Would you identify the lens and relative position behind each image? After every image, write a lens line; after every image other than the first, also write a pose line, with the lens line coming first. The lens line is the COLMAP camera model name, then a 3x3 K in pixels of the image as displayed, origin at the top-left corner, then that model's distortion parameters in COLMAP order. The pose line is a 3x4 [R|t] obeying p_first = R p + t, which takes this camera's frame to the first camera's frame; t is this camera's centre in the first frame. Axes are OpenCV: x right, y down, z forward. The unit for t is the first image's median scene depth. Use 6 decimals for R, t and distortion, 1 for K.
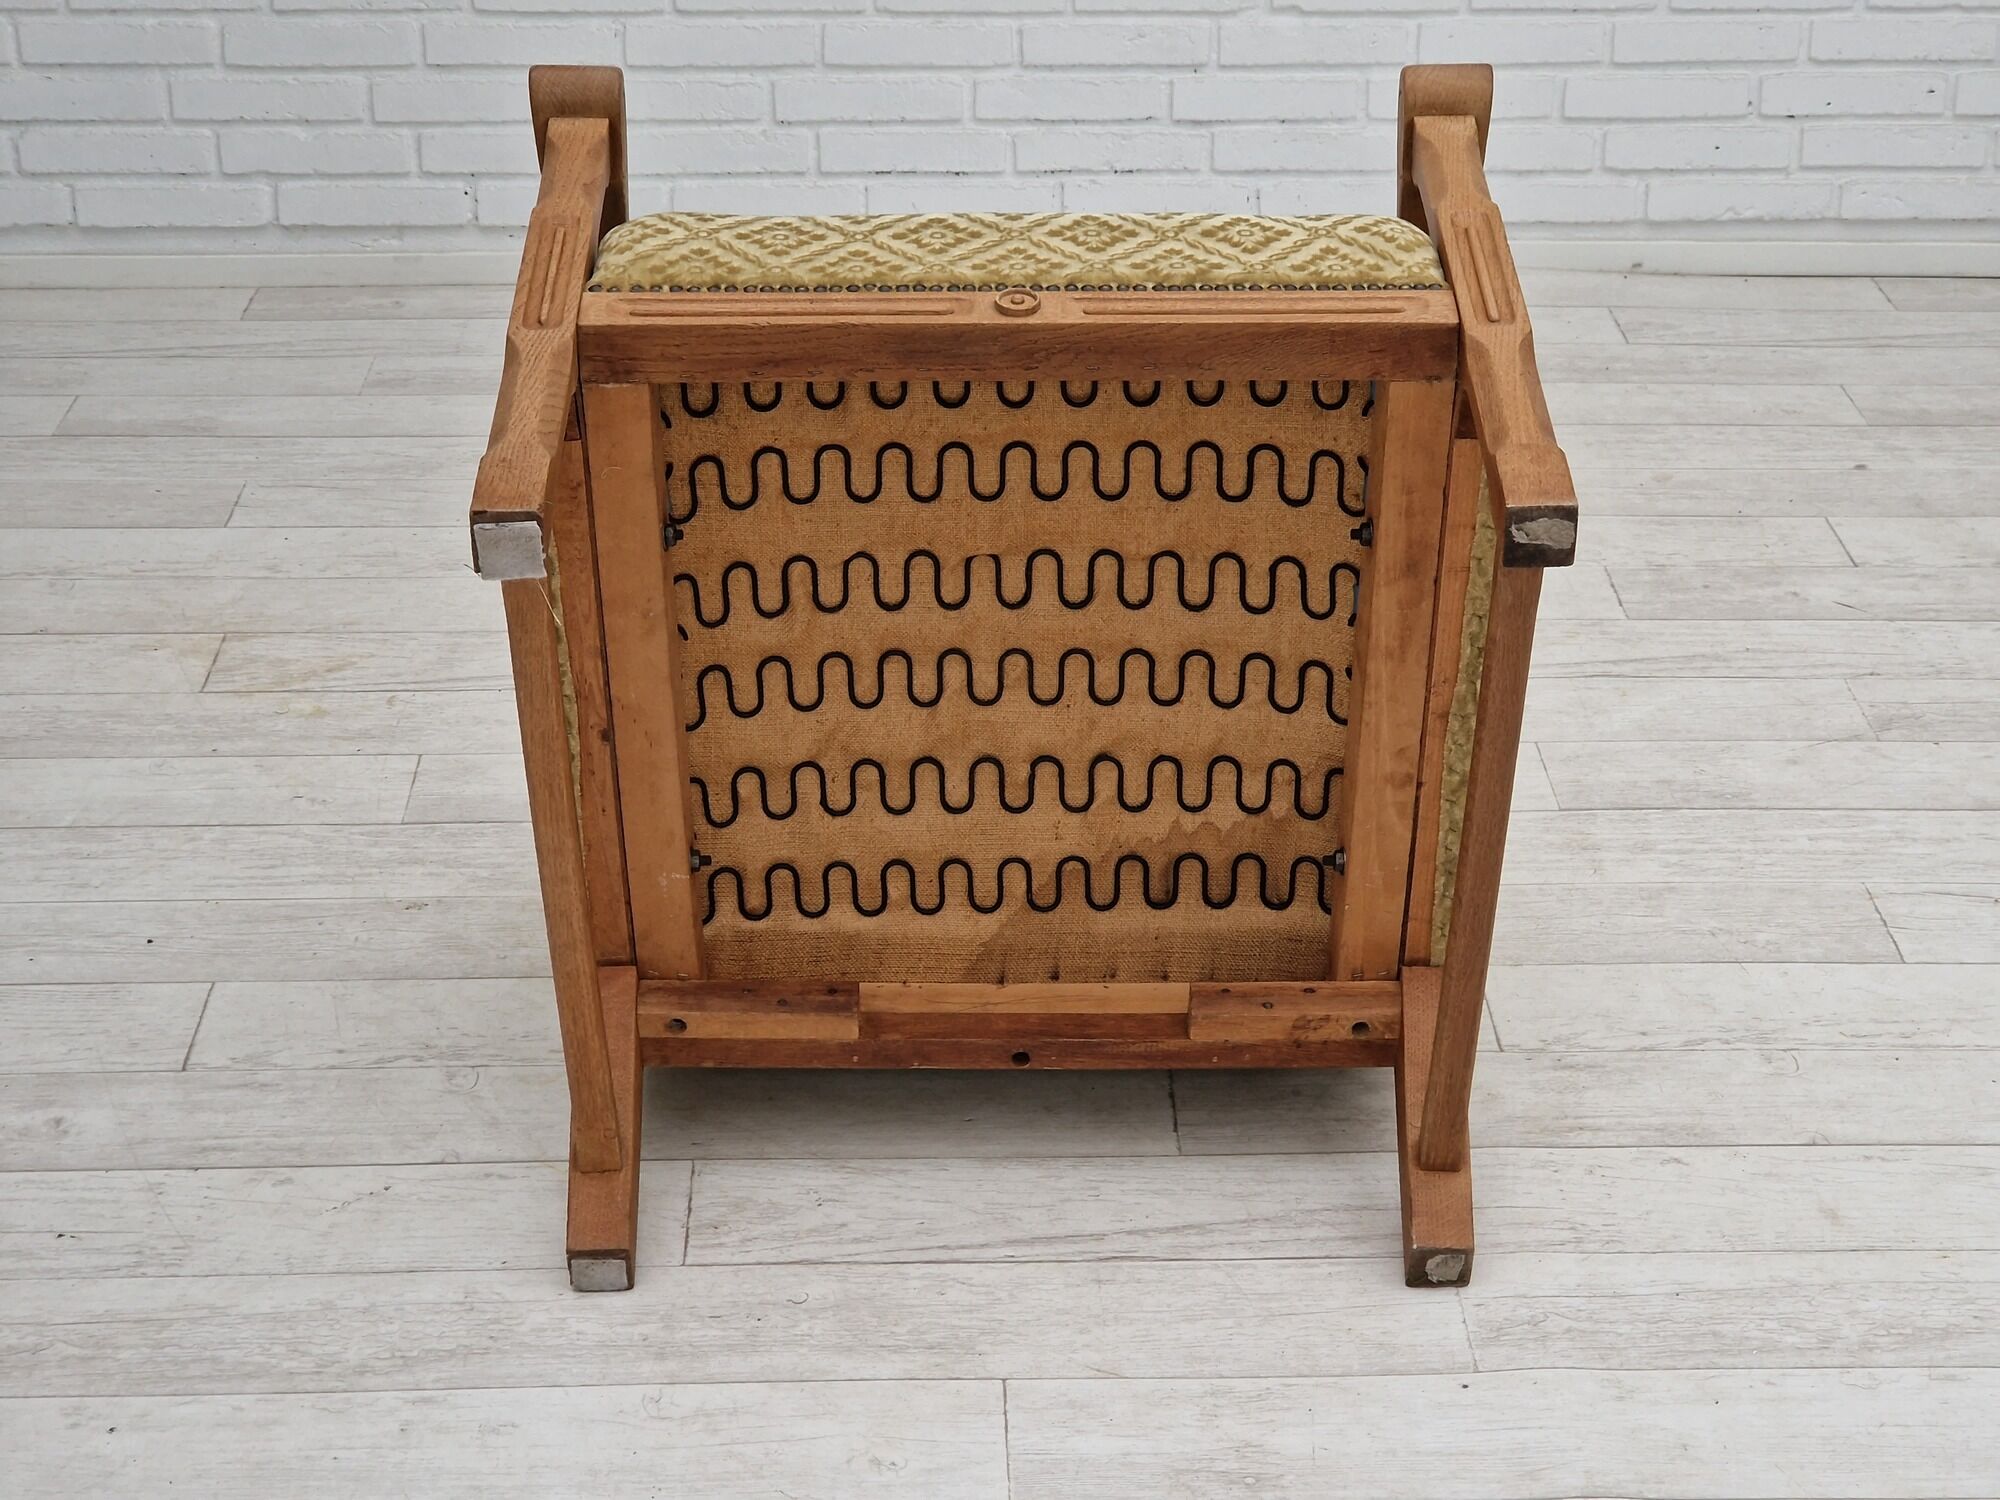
lens RADIAL K [[3977.8, 0, 1045.4], [0, 3977.8, 748.2], [0, 0, 1]] dist [0.098766, -0.201907]
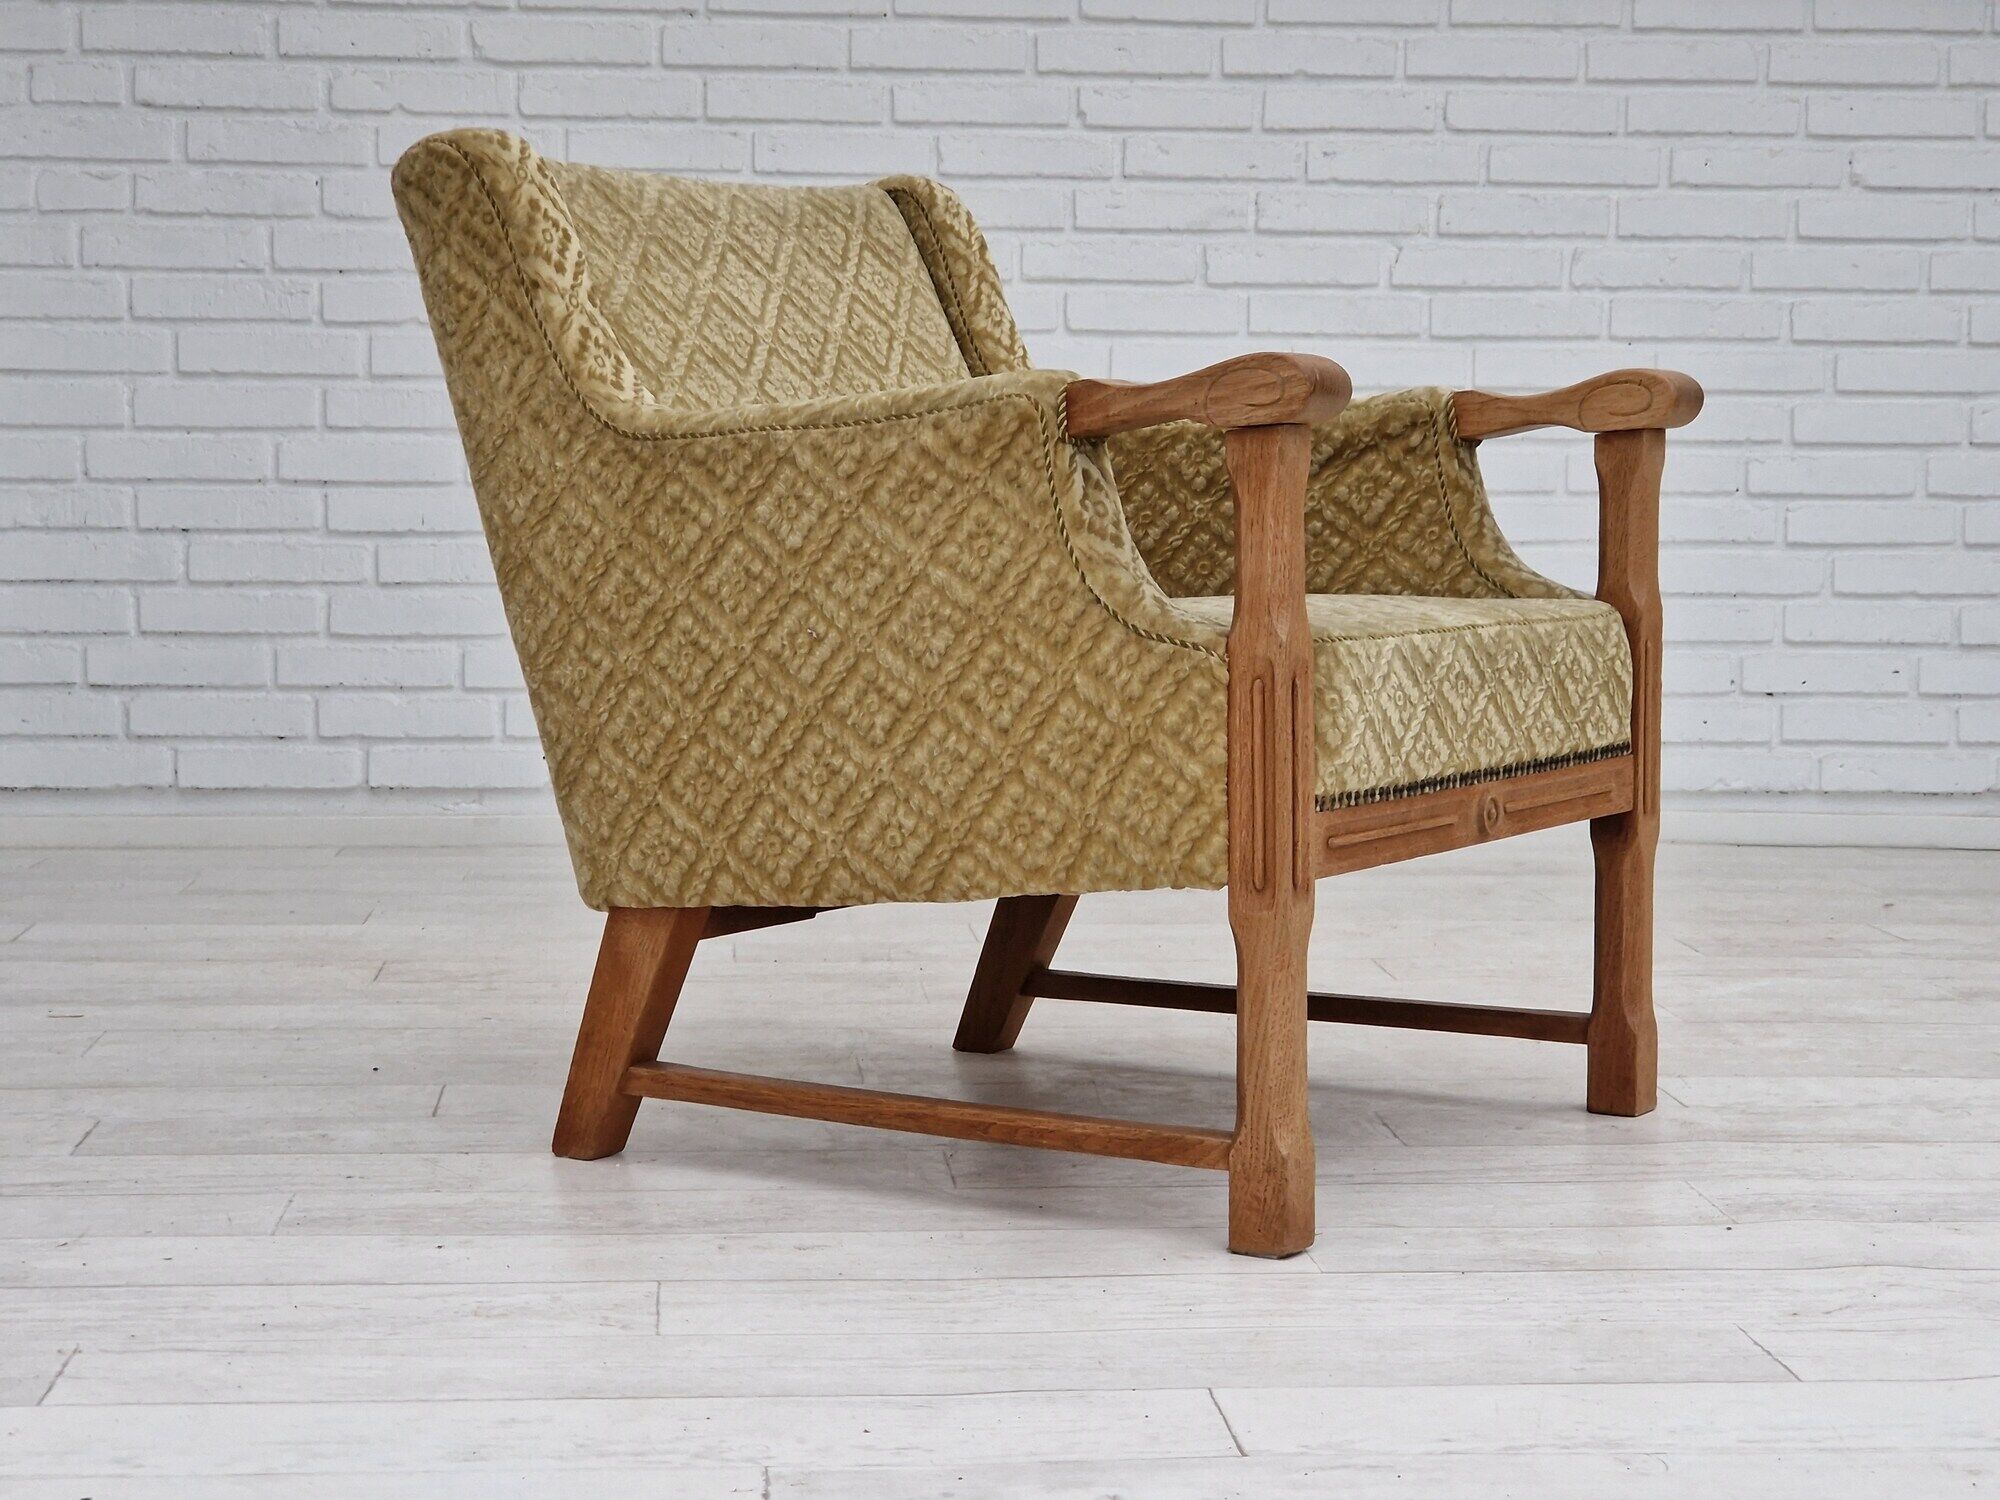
lens RADIAL K [[4004.0, 0, 1000.0], [0, 4004.0, 750.0], [0, 0, 1]] dist [0.038628, 0.323798]
pose [[0.998773, 0.001574, 0.049498, -0.098200], [0.015079, 0.942370, -0.334234, 0.278060], [-0.047171, 0.334570, 0.941190, -0.015771]]
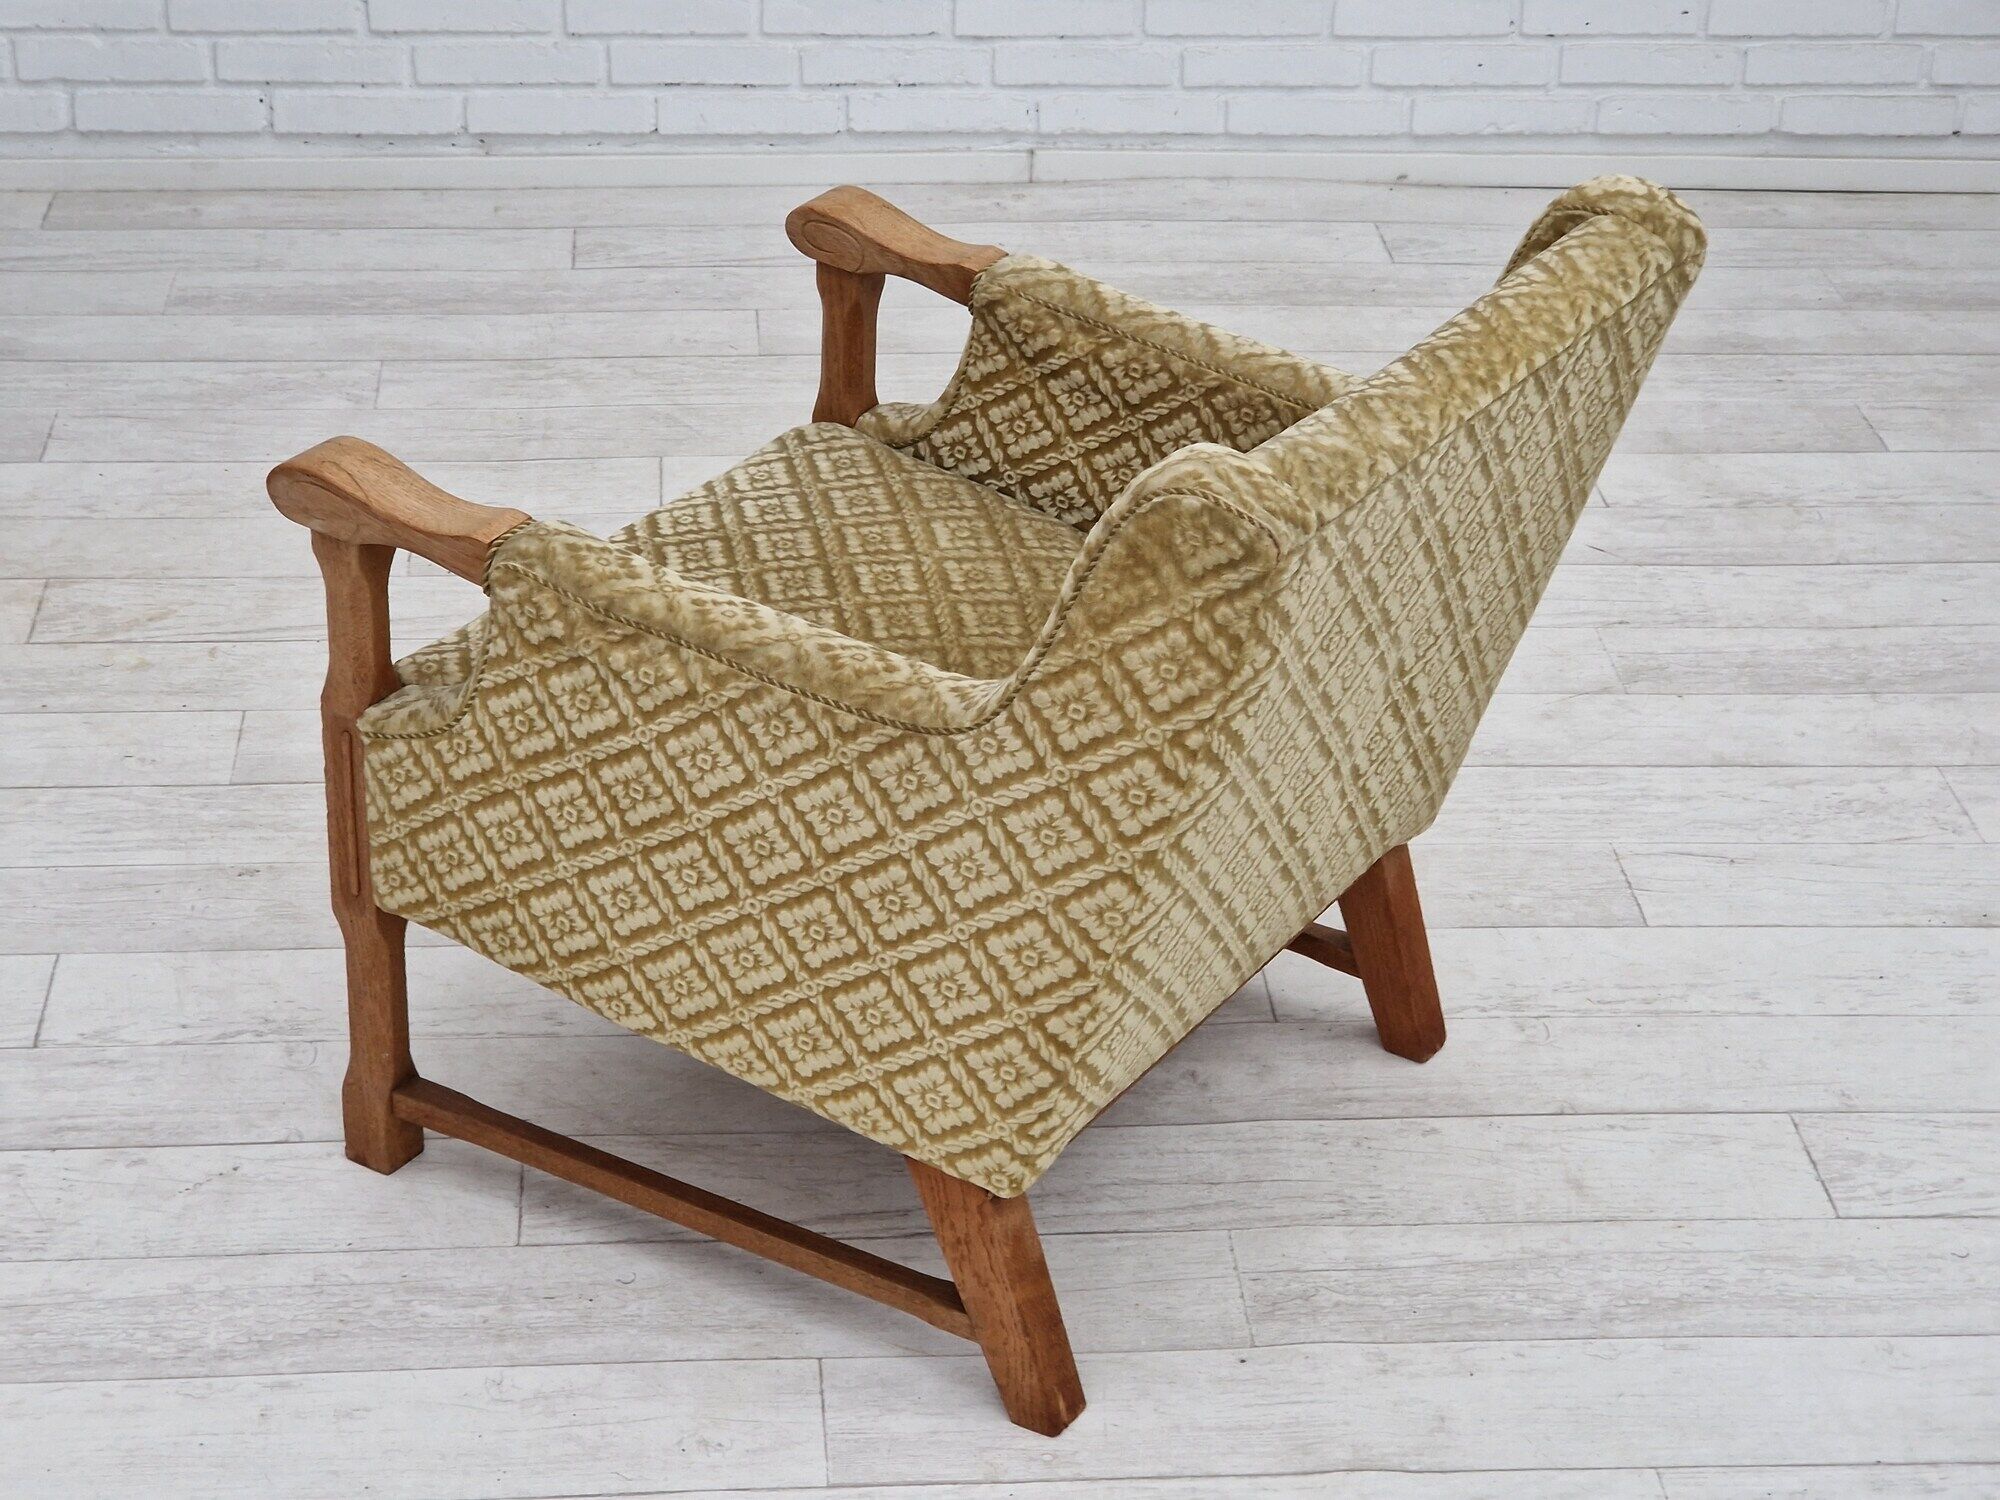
lens RADIAL K [[4004.0, 0, 1000.0], [0, 4004.0, 750.0], [0, 0, 1]] dist [0.038628, 0.323798]
pose [[0.998707, -0.001661, 0.050808, -0.011846], [-0.001973, 0.997446, 0.071395, -0.060449], [-0.050796, -0.071403, 0.996153, -0.054197]]
